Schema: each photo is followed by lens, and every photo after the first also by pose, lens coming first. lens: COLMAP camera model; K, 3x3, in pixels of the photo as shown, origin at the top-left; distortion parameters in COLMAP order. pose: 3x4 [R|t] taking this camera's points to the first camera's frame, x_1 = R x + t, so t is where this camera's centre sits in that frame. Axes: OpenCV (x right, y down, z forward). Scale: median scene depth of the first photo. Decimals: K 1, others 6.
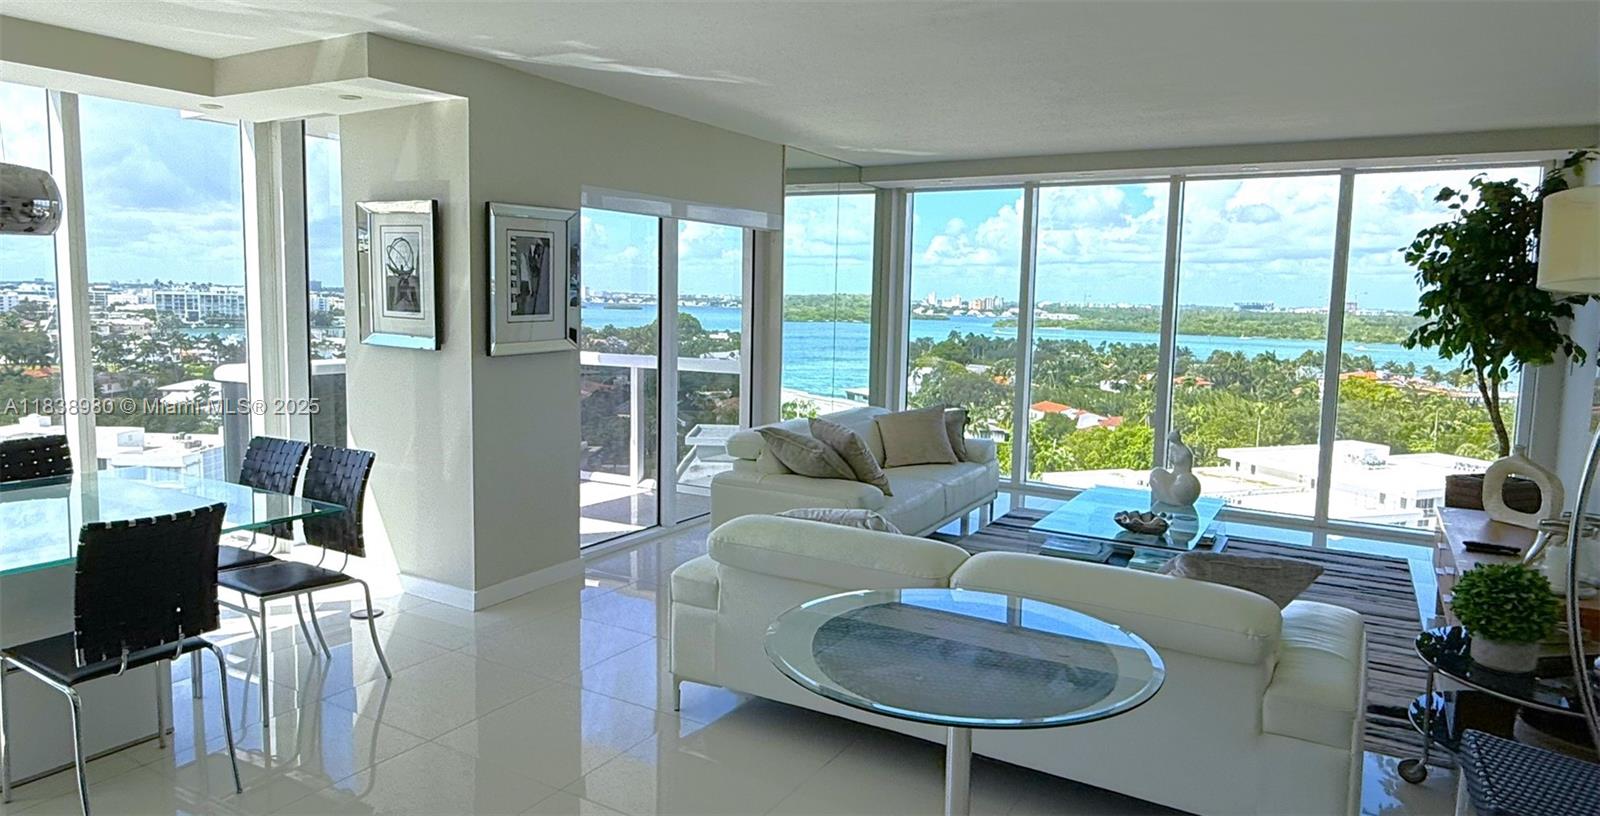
lens RADIAL K [[906.6, 0, 794.8], [0, 906.6, 383.2], [0, 0, 1]] dist [-0.005726, -0.000796]
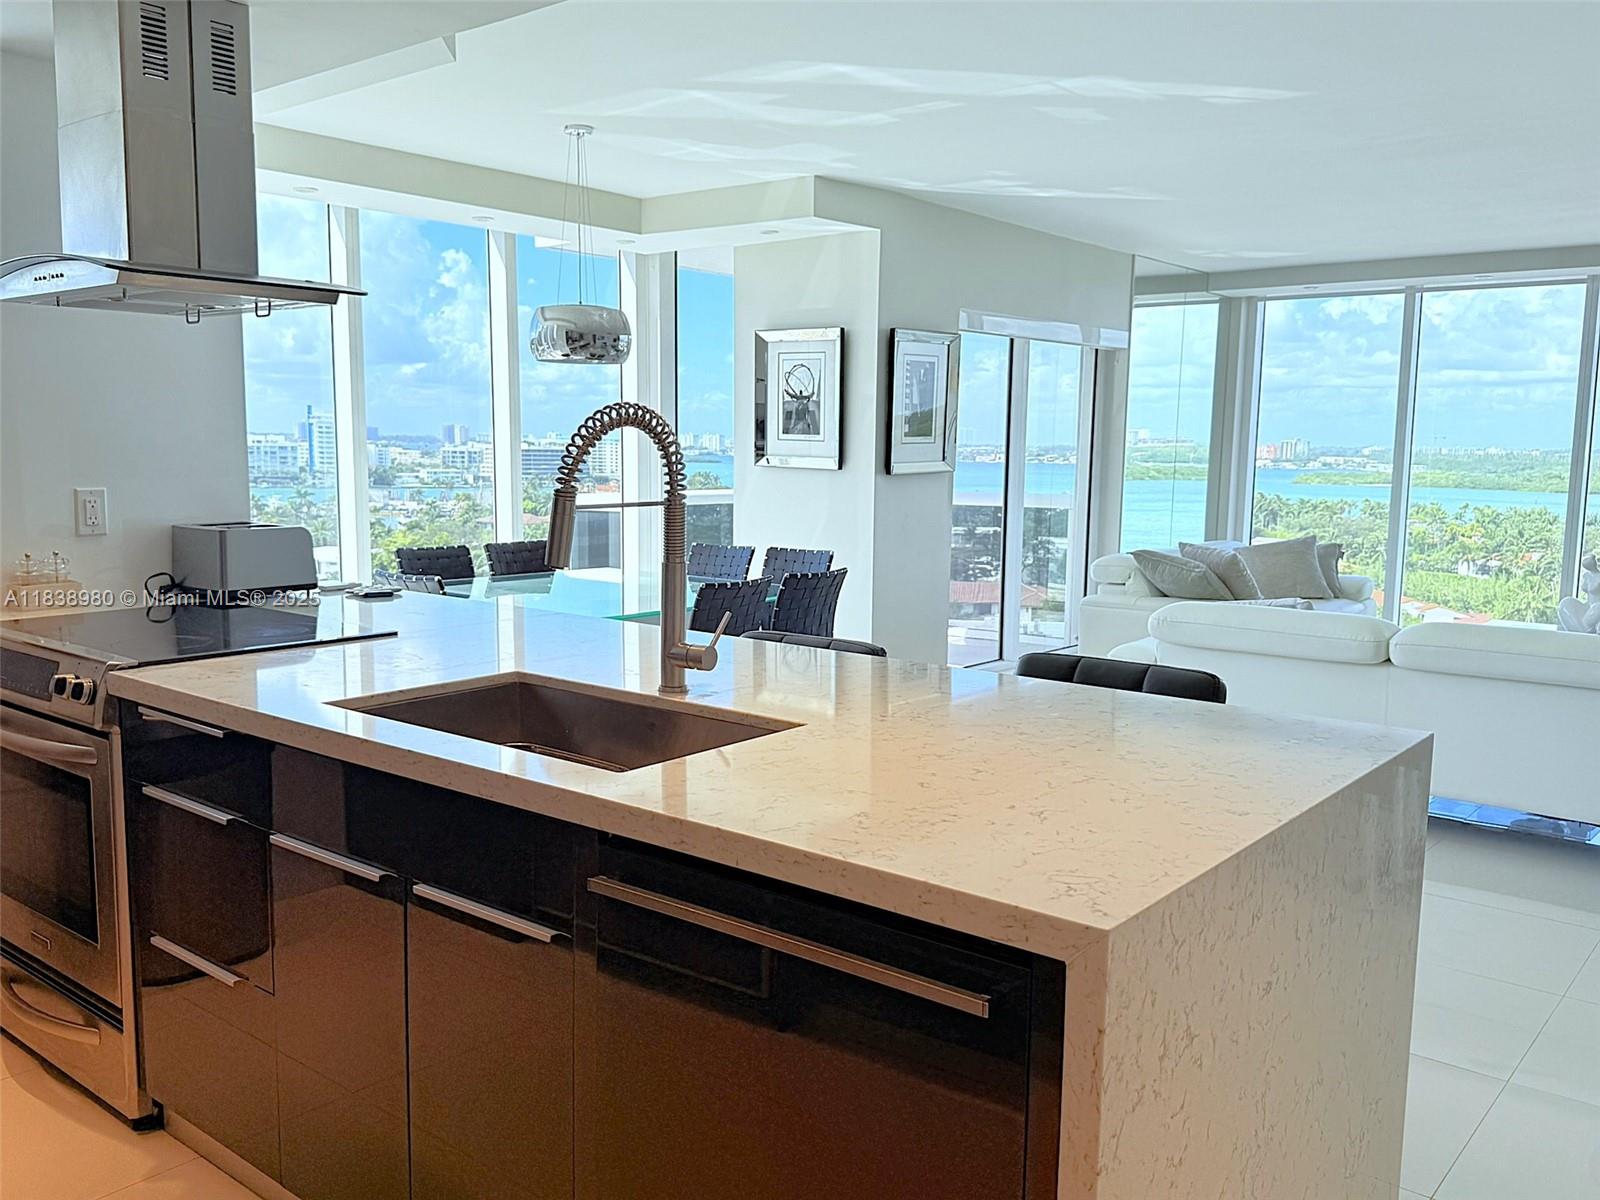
lens RADIAL K [[1270.3, 0, 800.0], [0, 1270.3, 600.0], [0, 0, 1]] dist [0.173606, -0.335391]
pose [[0.990193, 0.009081, -0.139408, -0.181992], [-0.005854, 0.999706, 0.023543, 0.065527], [0.139581, -0.022496, 0.989955, -0.398616]]
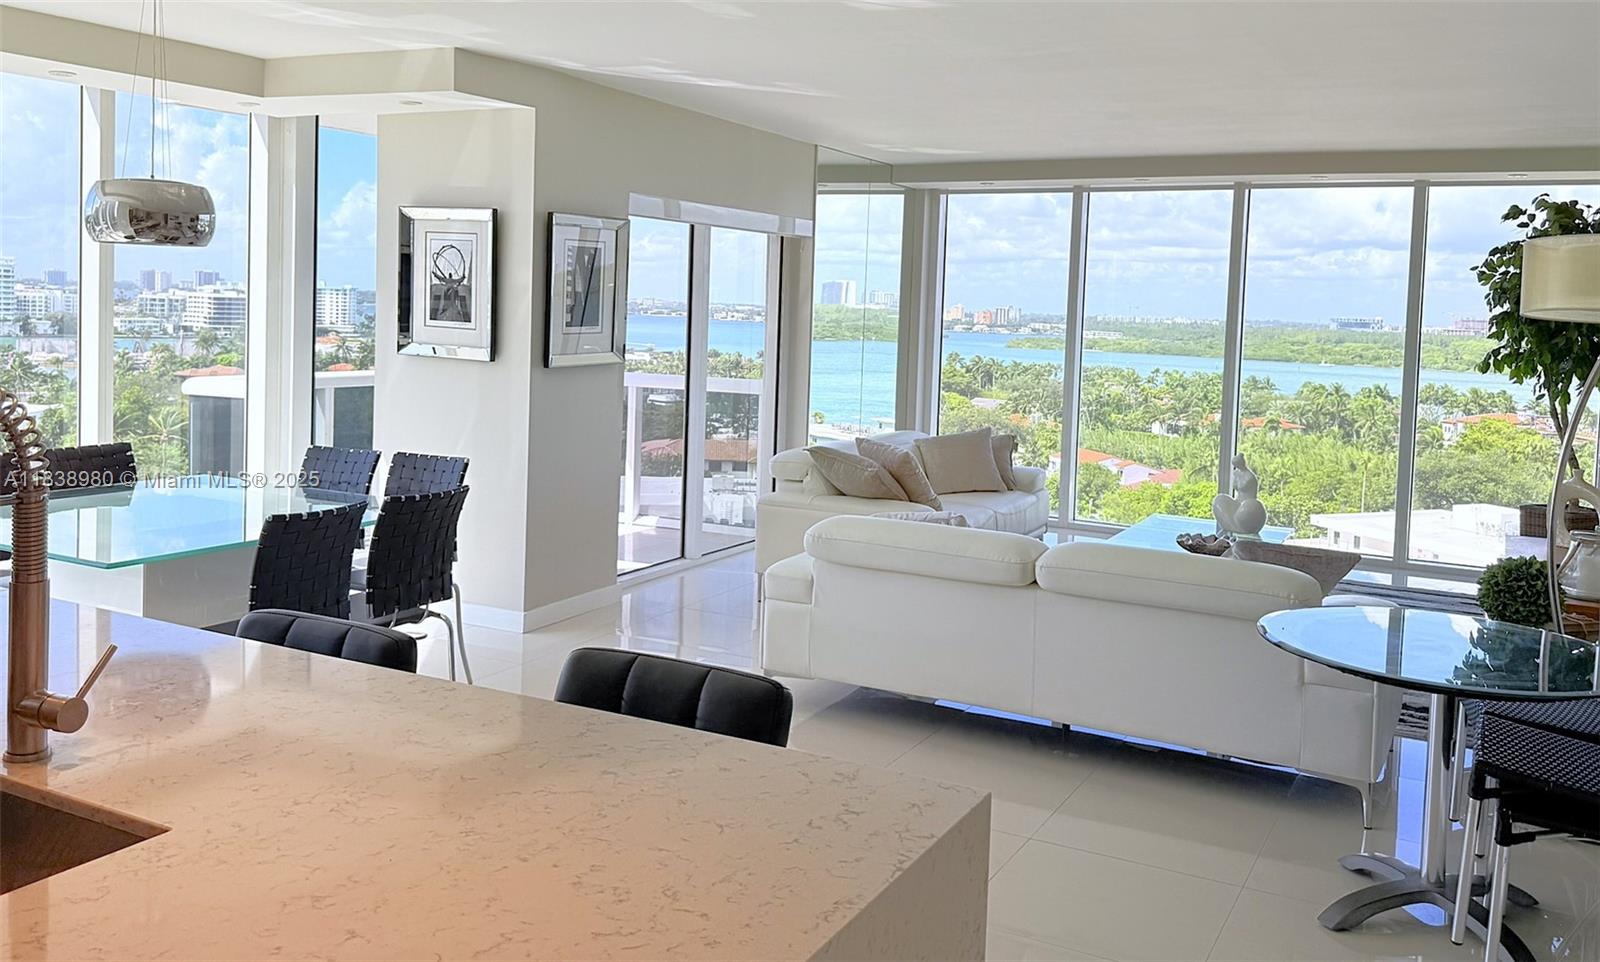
lens RADIAL K [[1261.6, 0, 799.0], [0, 1261.6, 357.7], [0, 0, 1]] dist [0.156138, -0.309021]
pose [[0.998358, 0.011313, 0.056153, -0.112180], [-0.008375, 0.998597, -0.052284, 0.022466], [-0.056666, 0.051728, 0.997052, -0.304065]]
